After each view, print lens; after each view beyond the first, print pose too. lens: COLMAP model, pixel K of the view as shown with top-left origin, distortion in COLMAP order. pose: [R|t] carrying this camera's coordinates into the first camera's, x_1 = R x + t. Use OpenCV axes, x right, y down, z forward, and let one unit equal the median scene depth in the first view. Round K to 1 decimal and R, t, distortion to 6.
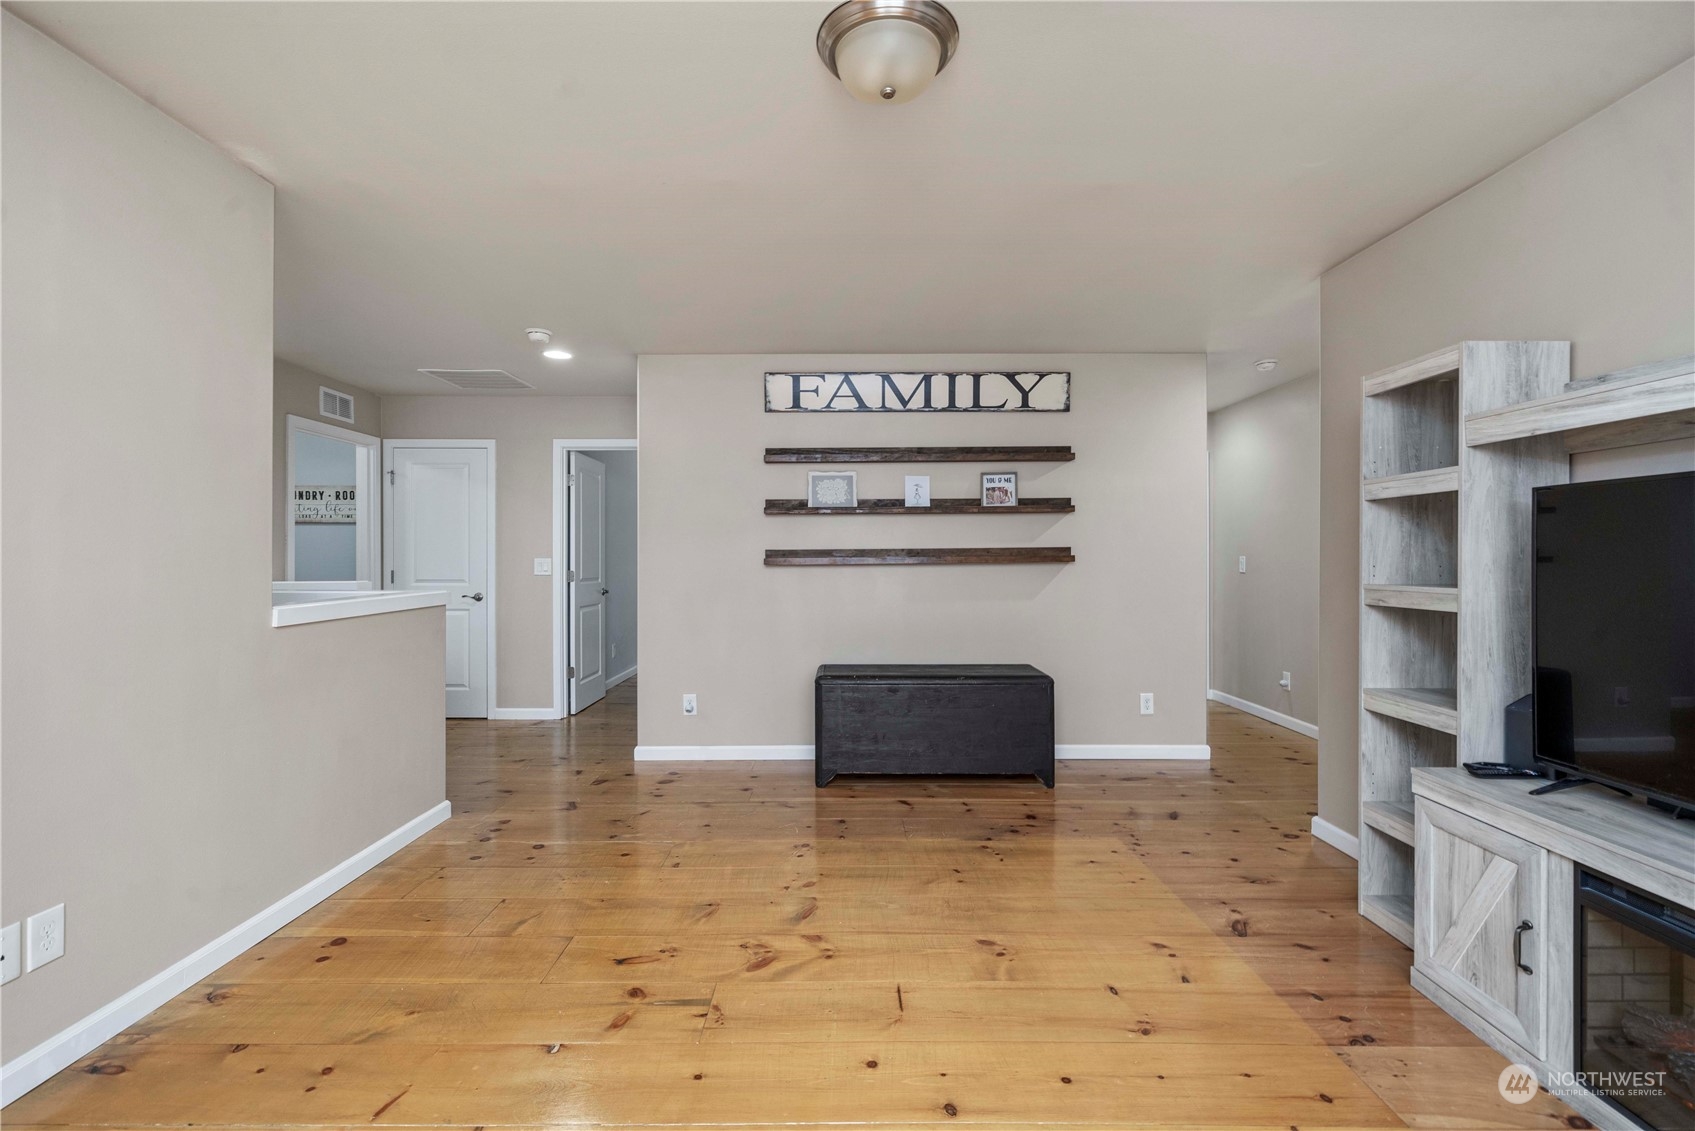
lens RADIAL K [[762.9, 0, 845.0], [0, 762.9, 560.9], [0, 0, 1]] dist [-0.002261, -0.000536]
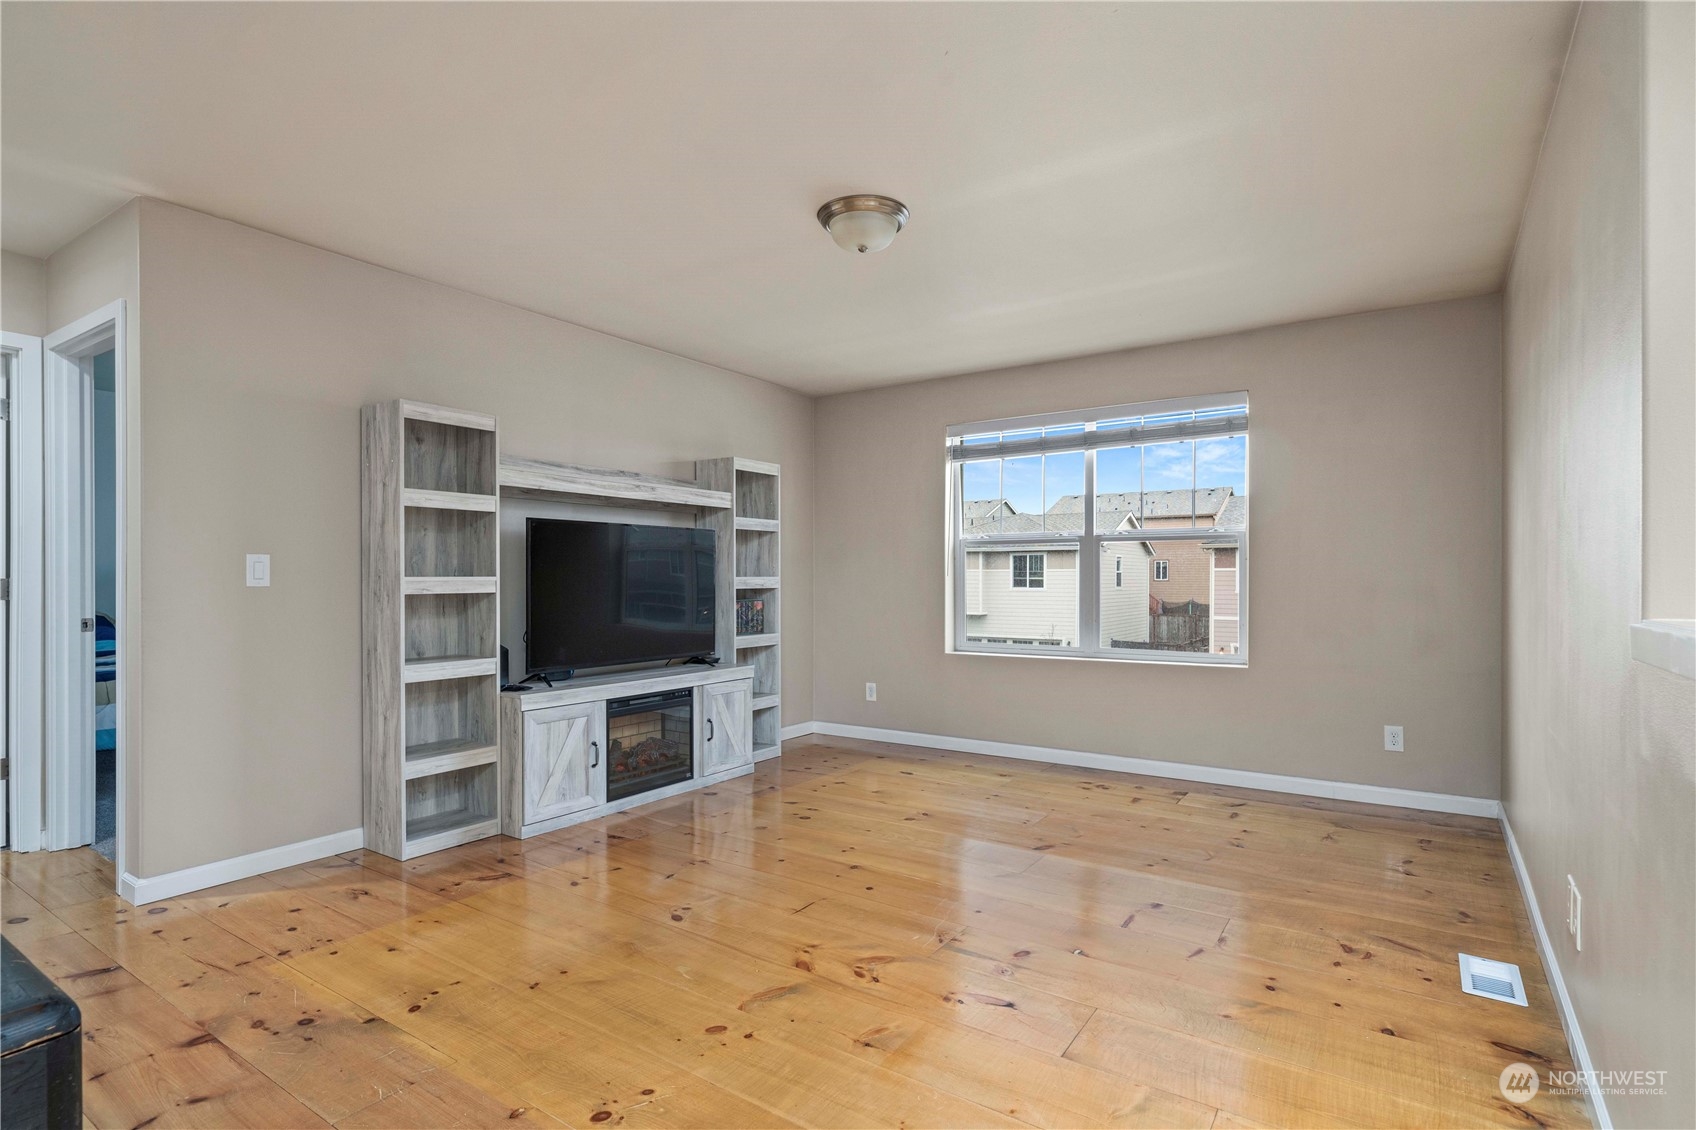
lens RADIAL K [[842.9, 0, 846.6], [0, 842.9, 572.5], [0, 0, 1]] dist [-0.000495, 0.000226]
pose [[-0.826102, 0.003043, 0.563512, -0.728379], [0.002760, 0.999995, -0.001354, 0.033488], [-0.563513, 0.000437, -0.826107, 2.018814]]
